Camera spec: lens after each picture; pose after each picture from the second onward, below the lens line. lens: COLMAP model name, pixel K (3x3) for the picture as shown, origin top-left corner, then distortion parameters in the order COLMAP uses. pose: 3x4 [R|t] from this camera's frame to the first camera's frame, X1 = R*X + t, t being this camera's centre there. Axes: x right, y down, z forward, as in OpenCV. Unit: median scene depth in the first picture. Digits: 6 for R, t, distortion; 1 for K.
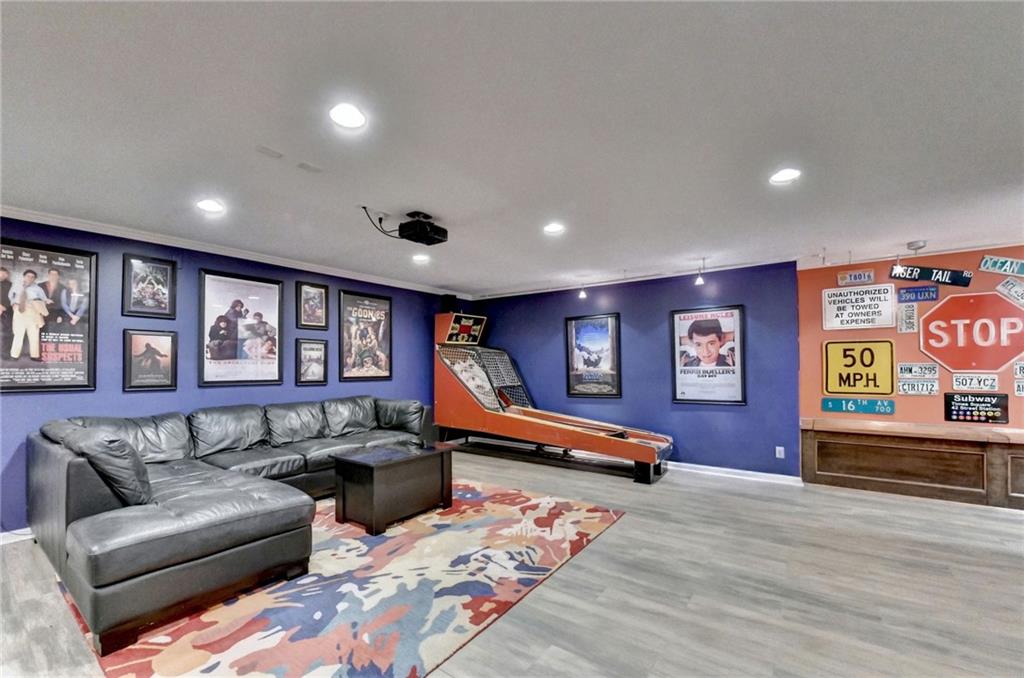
lens RADIAL K [[419.3, 0, 512.0], [0, 419.3, 339.0], [0, 0, 1]] dist [-0.016153, -0.000159]
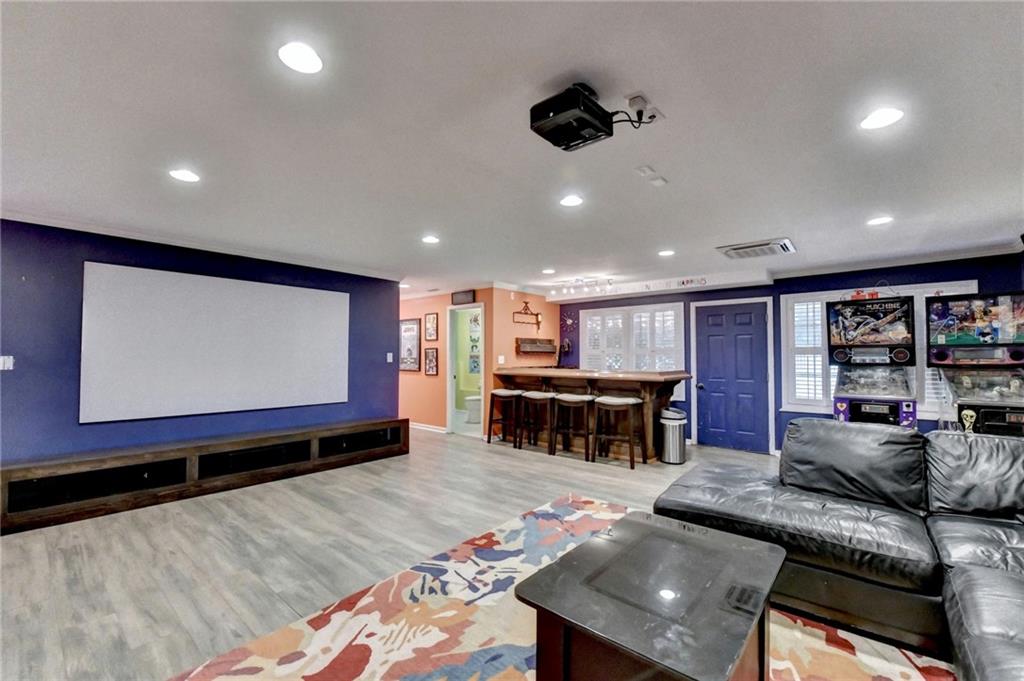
lens RADIAL K [[419.3, 0, 512.0], [0, 419.3, 340.5], [0, 0, 1]] dist [-0.016153, -0.000159]
pose [[-0.997115, 0.007781, 0.075500, -0.168247], [-0.000025, 0.994698, -0.102835, 0.089333], [-0.075900, -0.102540, -0.991829, 1.527038]]
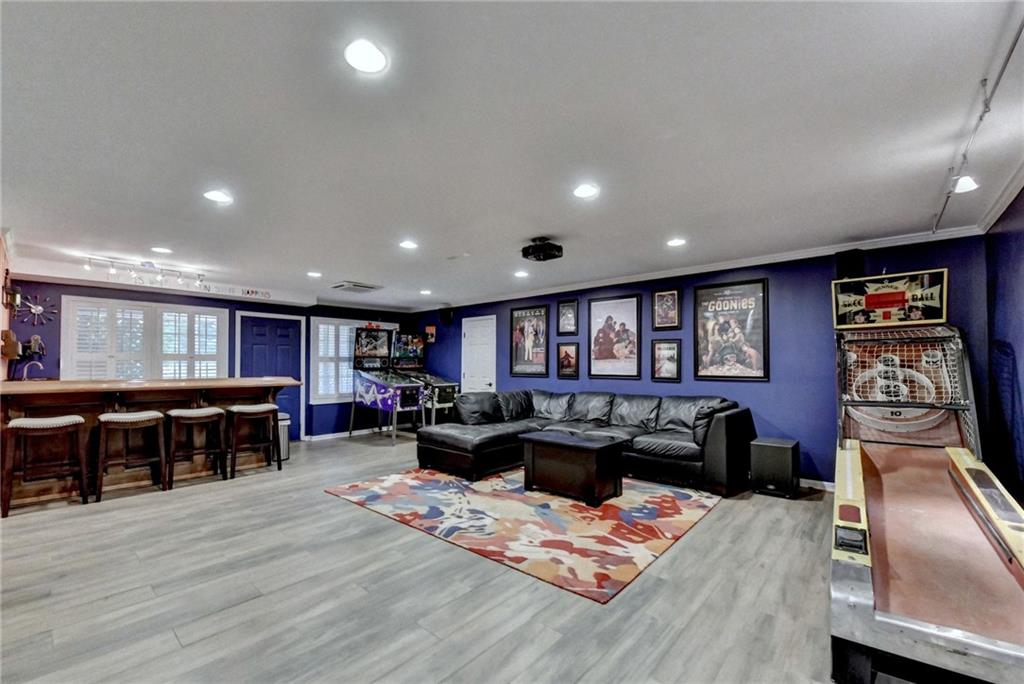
lens RADIAL K [[426.8, 0, 490.8], [0, 426.8, 340.5], [0, 0, 1]] dist [-0.000638, -0.000038]
pose [[-0.122484, -0.050269, -0.991197, 0.992541], [0.066615, 0.996048, -0.058747, 0.055851], [0.990232, -0.073225, -0.118651, 0.992729]]
